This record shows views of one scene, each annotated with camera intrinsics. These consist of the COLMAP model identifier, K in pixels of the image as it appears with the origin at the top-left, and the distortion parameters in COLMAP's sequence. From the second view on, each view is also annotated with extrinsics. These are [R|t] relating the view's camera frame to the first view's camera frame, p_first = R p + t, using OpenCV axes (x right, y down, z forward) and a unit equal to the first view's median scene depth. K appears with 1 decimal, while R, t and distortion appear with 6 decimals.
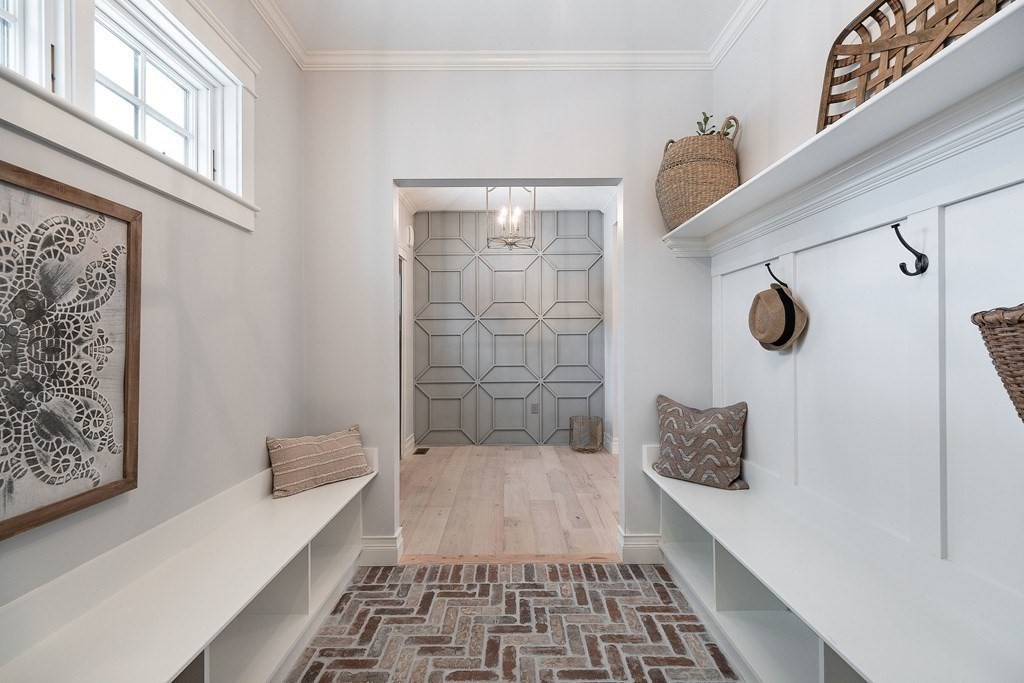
lens RADIAL K [[448.8, 0, 511.3], [0, 448.8, 343.8], [0, 0, 1]] dist [0.002542, 0.000951]
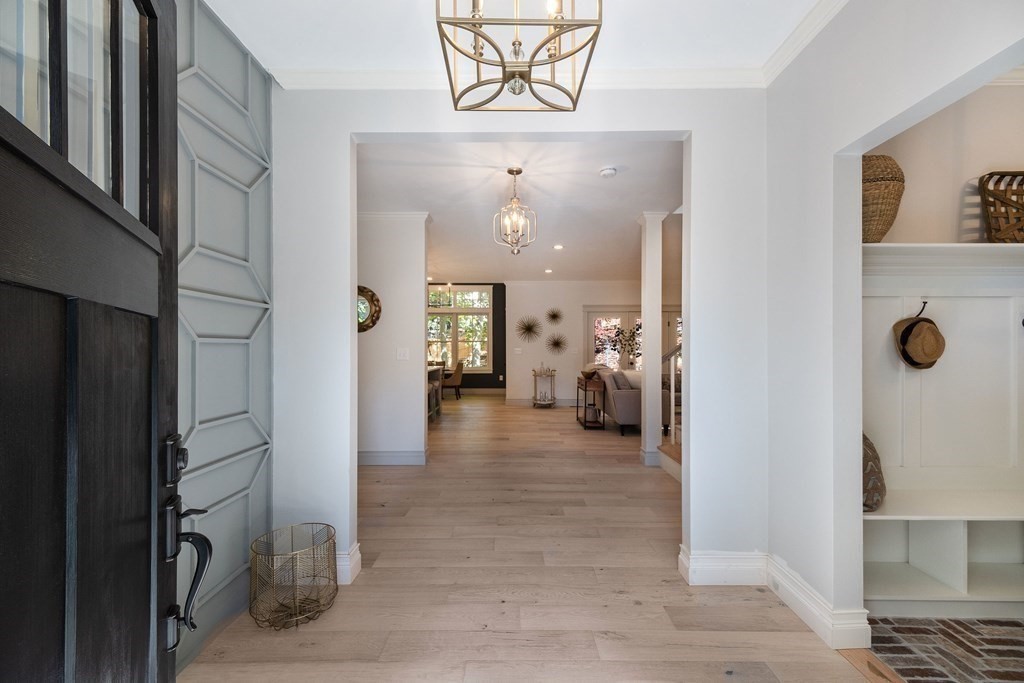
lens RADIAL K [[448.8, 0, 513.8], [0, 448.8, 344.0], [0, 0, 1]] dist [0.002542, 0.000951]
pose [[0.005551, 0.004672, 0.999974, -1.115501], [-0.005679, 0.999973, -0.004641, -0.062533], [-0.999968, -0.005653, 0.005577, 3.347857]]
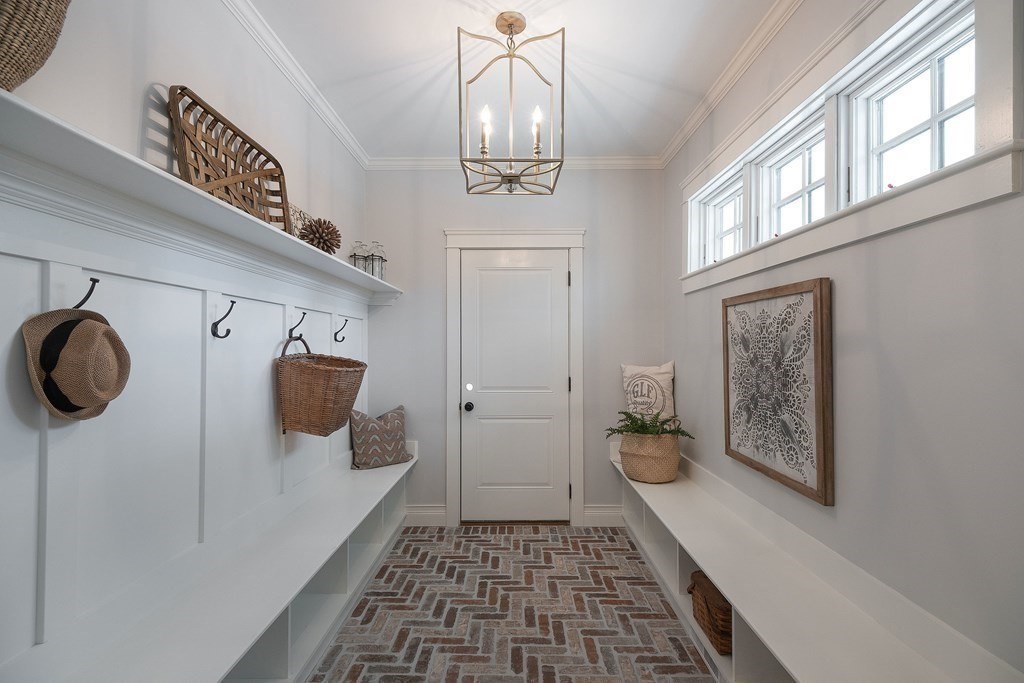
lens RADIAL K [[484.1, 0, 513.7], [0, 484.1, 340.8], [0, 0, 1]] dist [-0.000840, -0.000043]
pose [[-0.999974, 0.002143, 0.006947, -0.008065], [0.002076, 0.999952, -0.009601, -0.124594], [-0.006967, -0.009586, -0.999930, 2.562620]]
